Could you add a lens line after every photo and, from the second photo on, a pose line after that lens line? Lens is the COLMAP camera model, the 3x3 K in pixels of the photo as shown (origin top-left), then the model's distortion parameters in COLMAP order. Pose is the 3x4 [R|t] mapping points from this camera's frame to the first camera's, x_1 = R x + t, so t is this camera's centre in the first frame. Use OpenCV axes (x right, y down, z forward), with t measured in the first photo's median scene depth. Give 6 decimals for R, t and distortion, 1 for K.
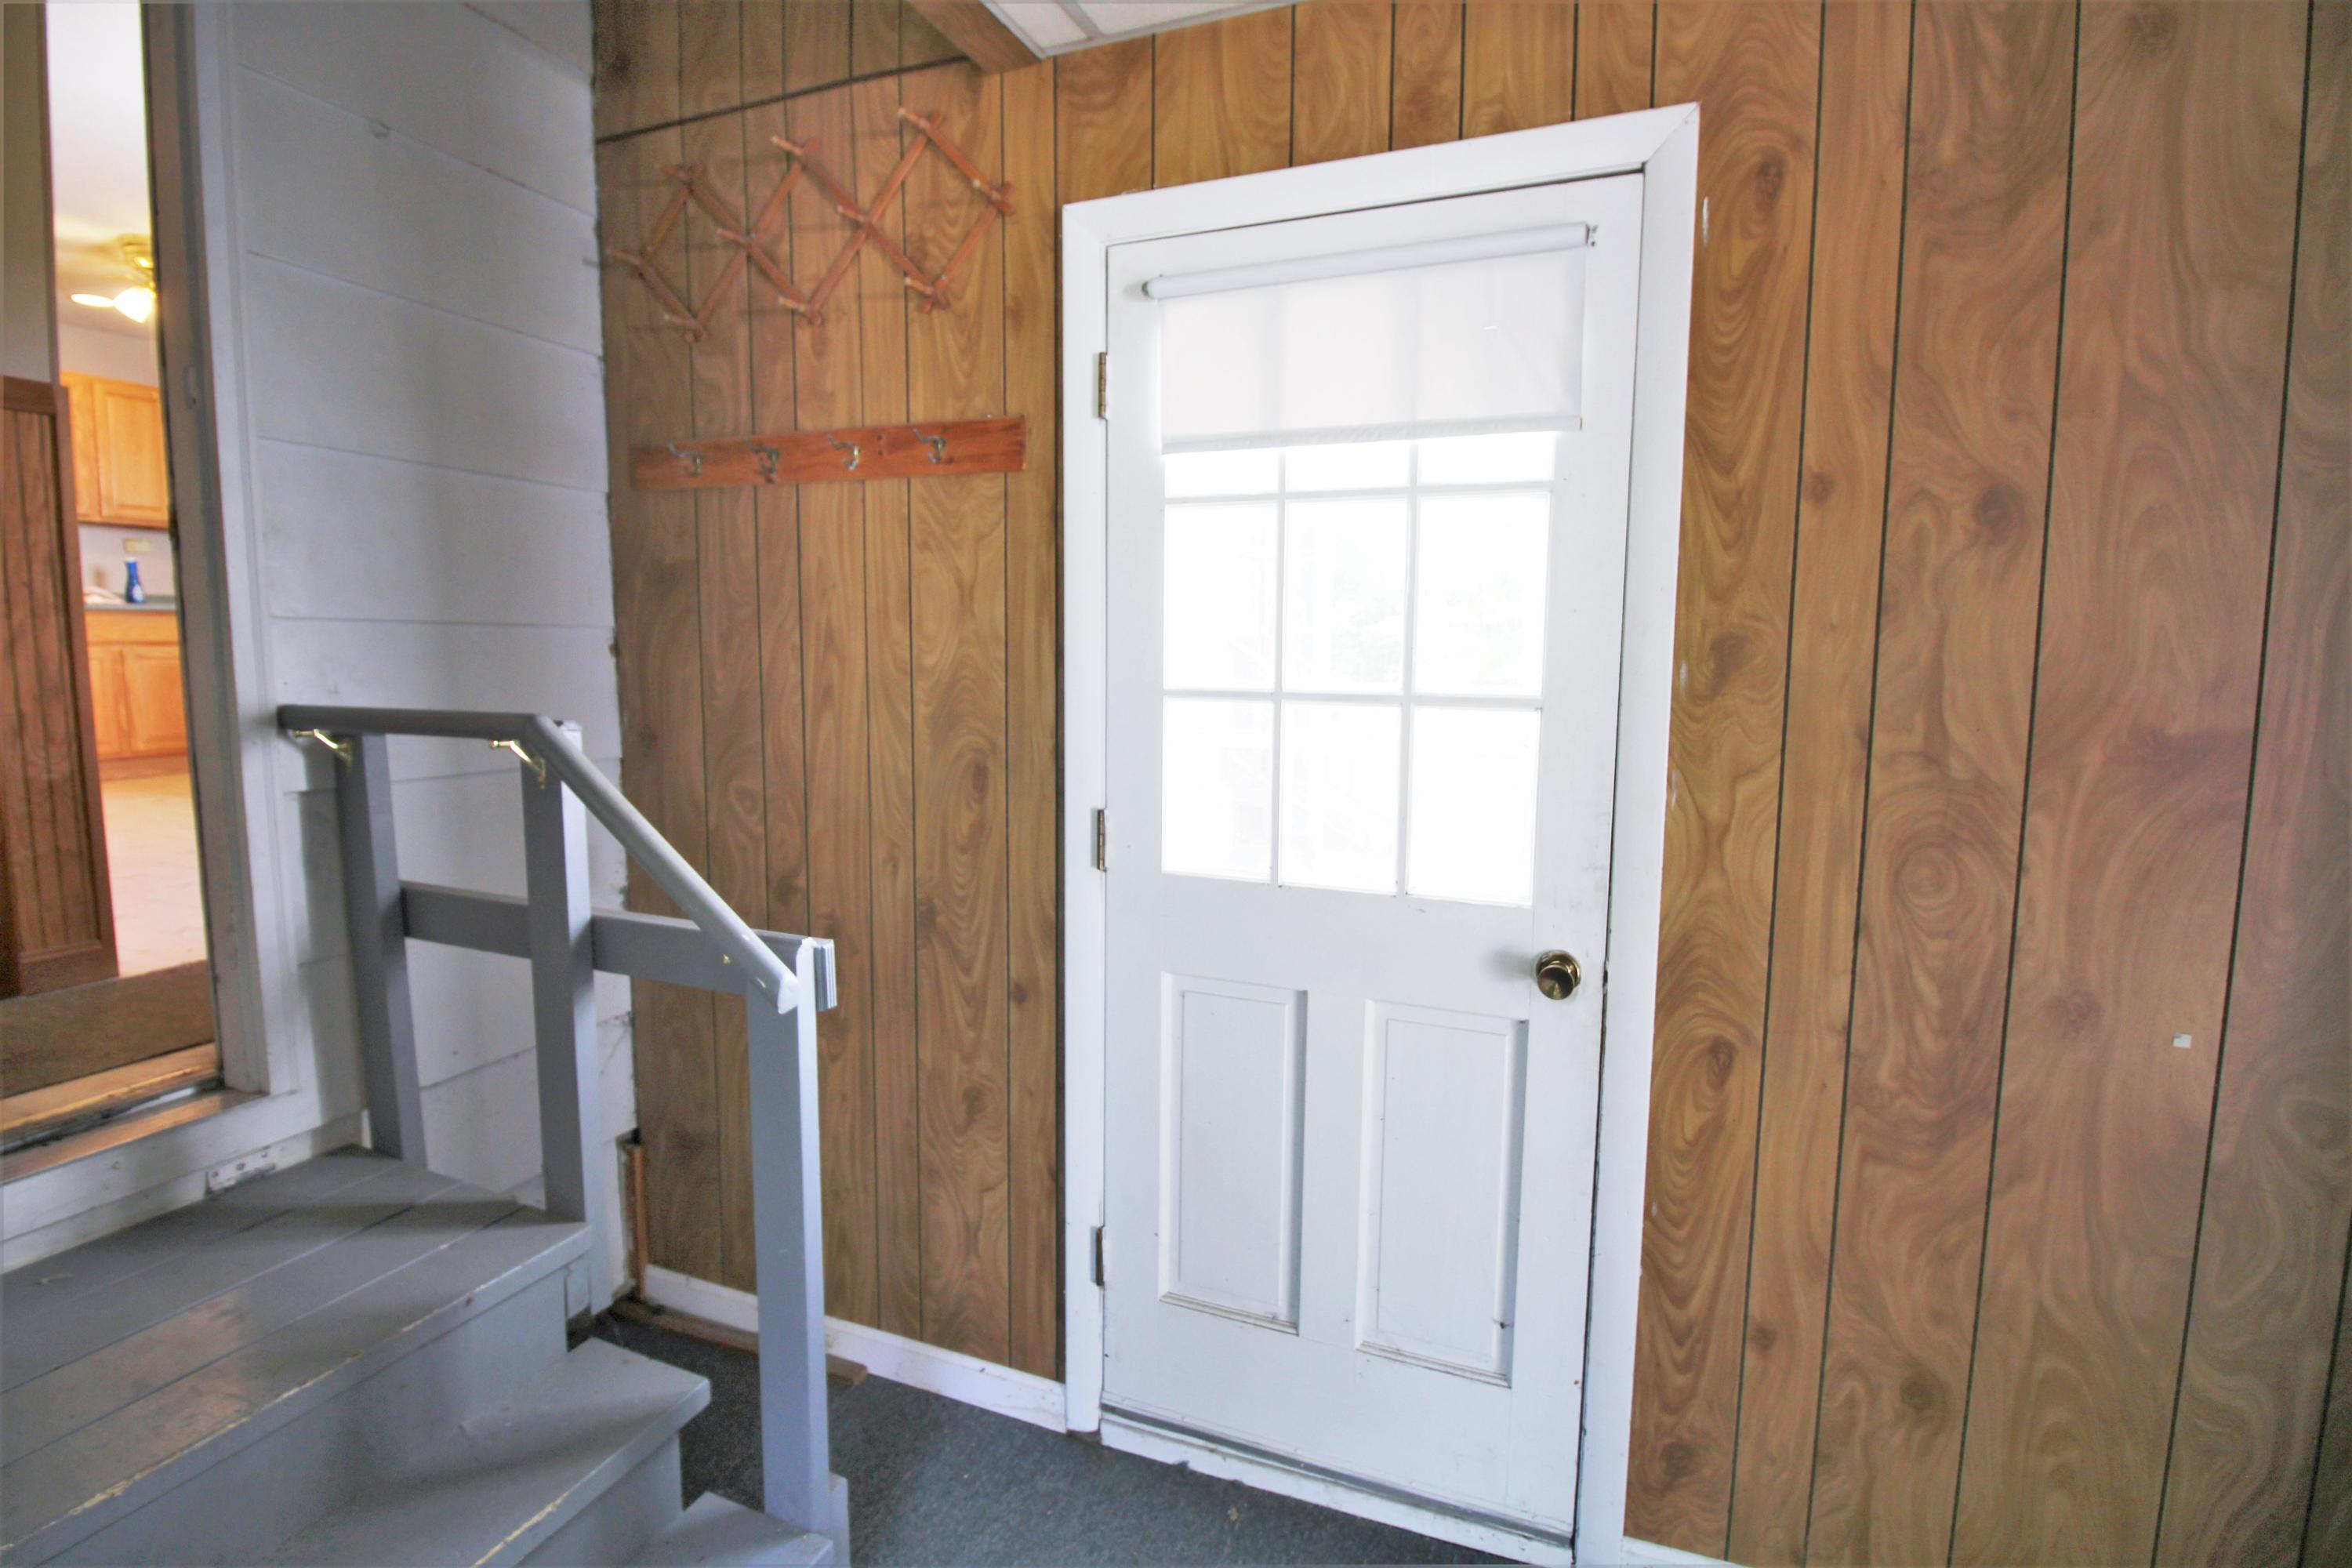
lens RADIAL K [[1088.3, 0, 1169.0], [0, 1088.3, 771.5], [0, 0, 1]] dist [-0.010015, -0.007494]
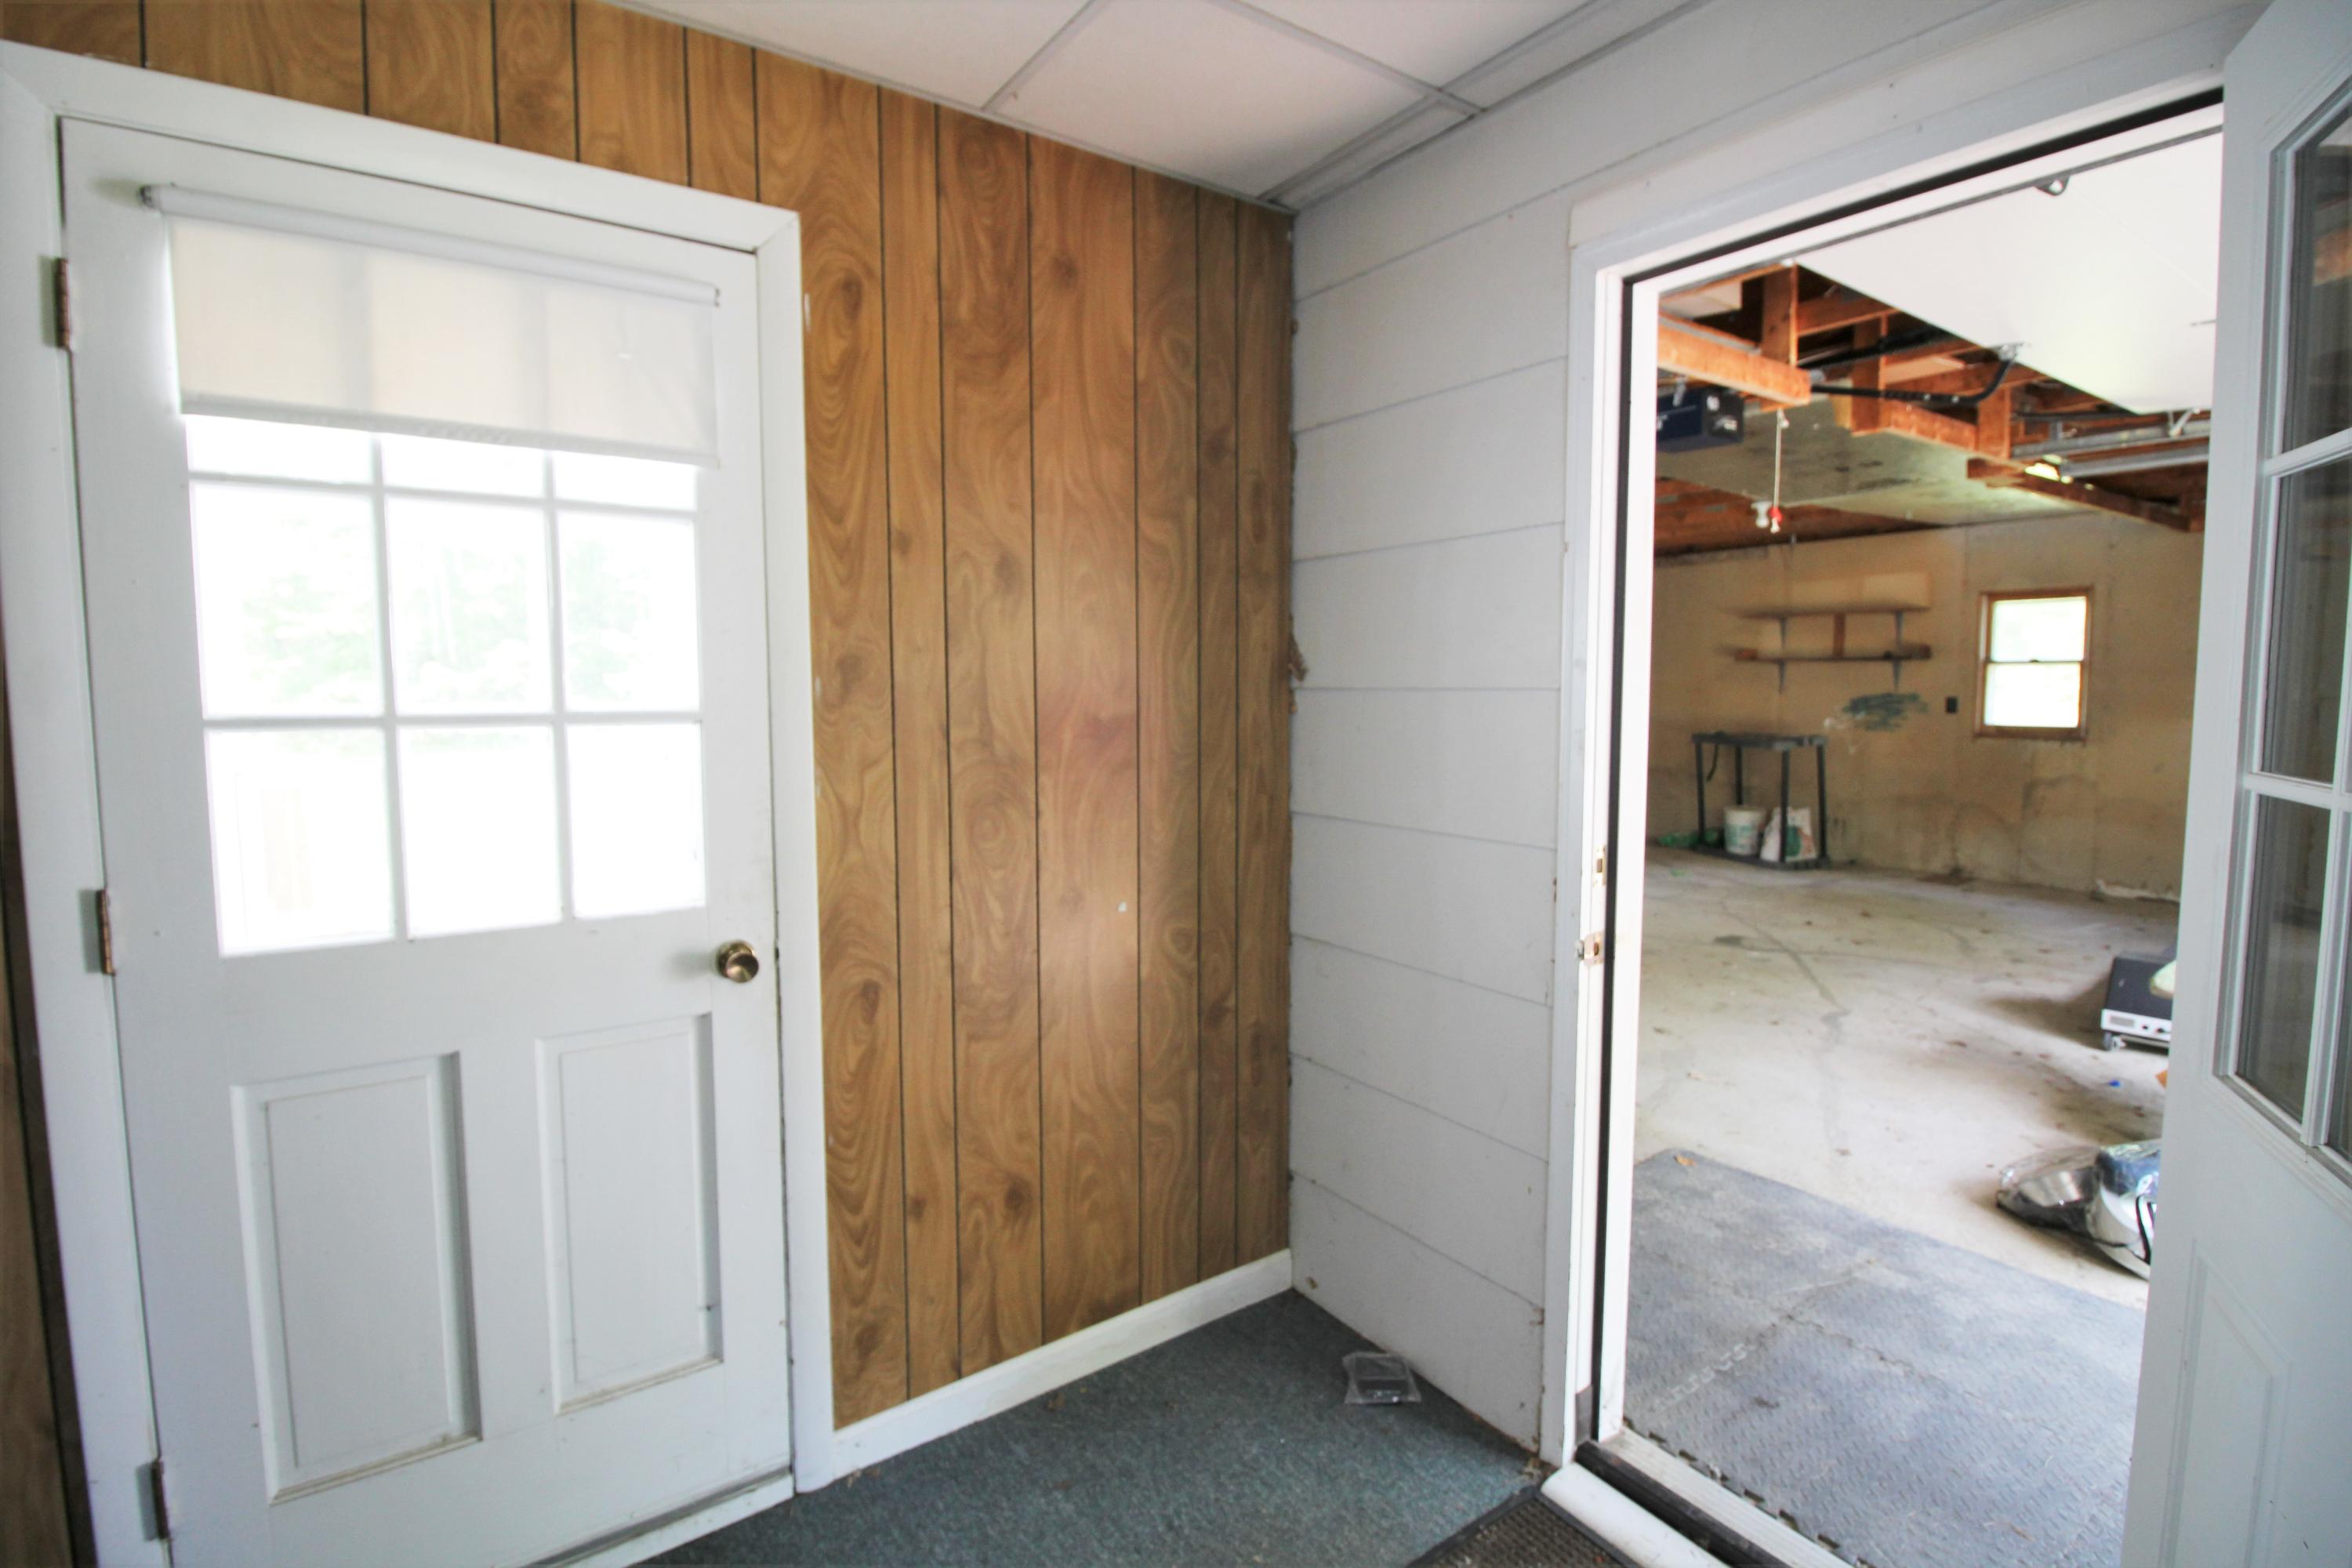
lens RADIAL K [[1088.3, 0, 1172.5], [0, 1088.3, 780.0], [0, 0, 1]] dist [-0.010015, -0.007494]
pose [[0.547132, -0.084752, 0.832744, -0.318105], [0.095624, 0.994676, 0.038406, 0.004381], [-0.831566, 0.058617, 0.552324, 0.016997]]
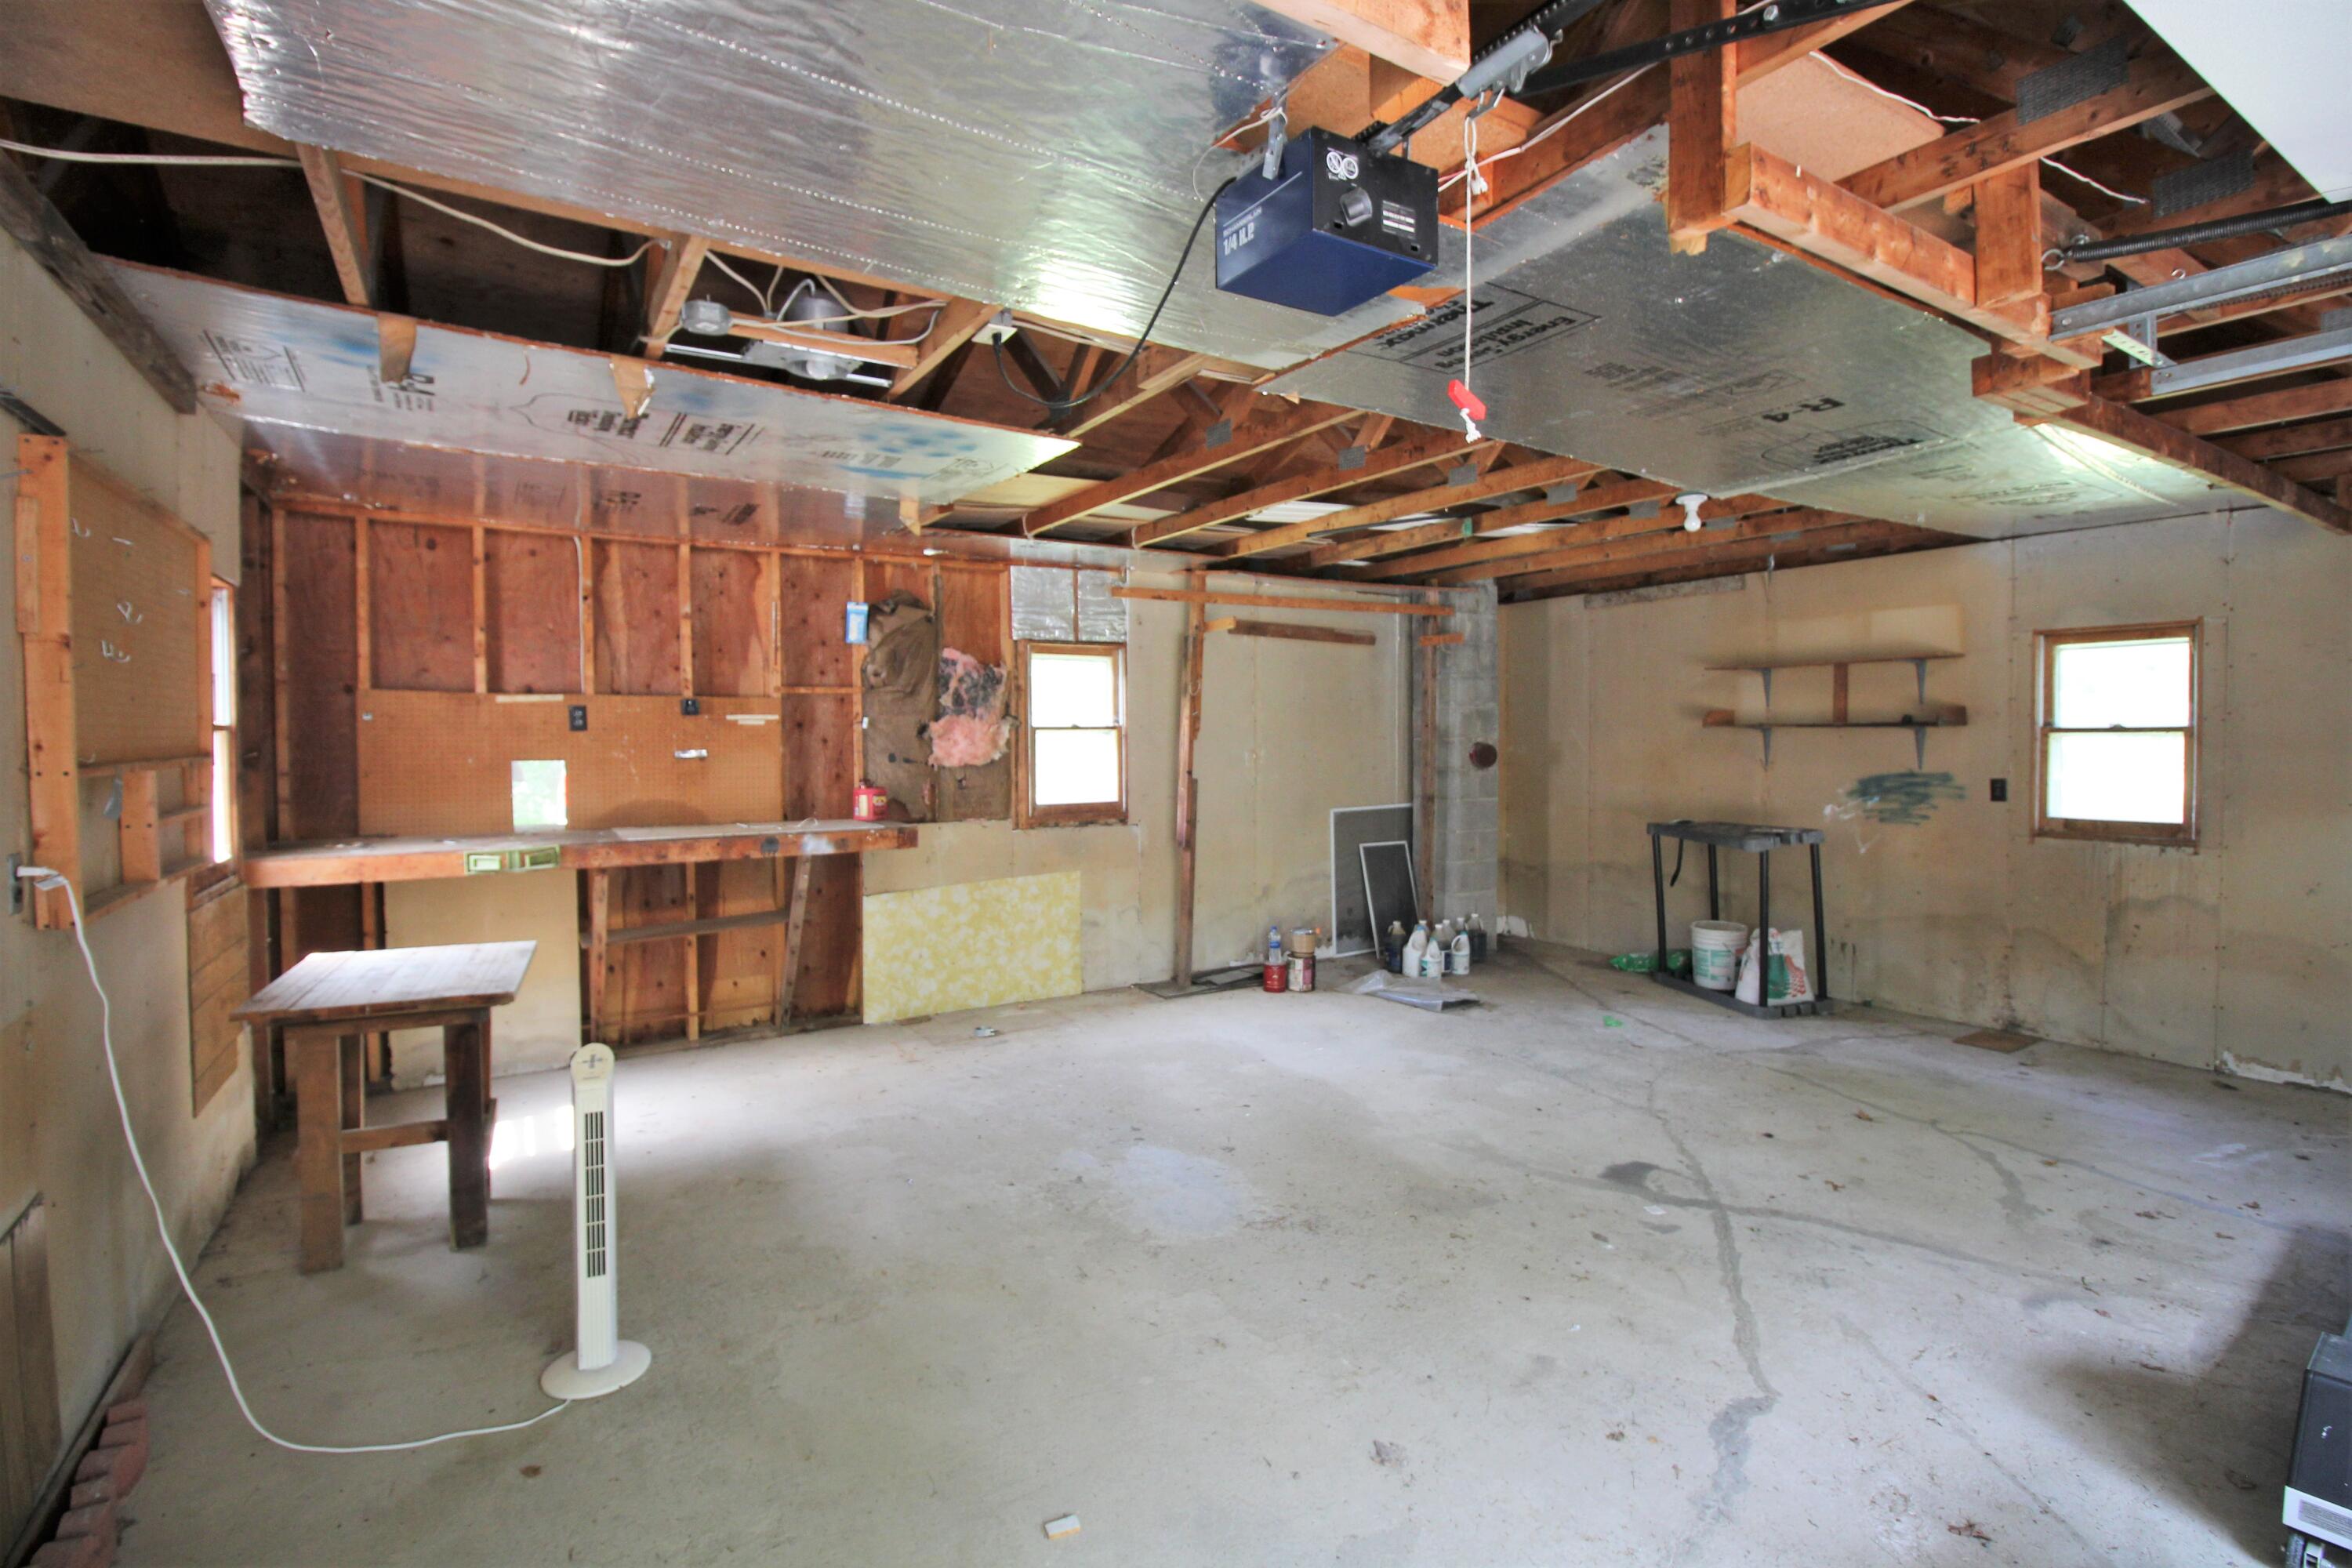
lens RADIAL K [[1088.3, 0, 1181.1], [0, 1088.3, 778.2], [0, 0, 1]] dist [-0.010015, -0.007494]
pose [[0.583096, -0.035946, 0.811607, 0.445529], [0.088667, 0.995869, -0.019596, -0.001812], [-0.807550, 0.083390, 0.583875, -0.054880]]
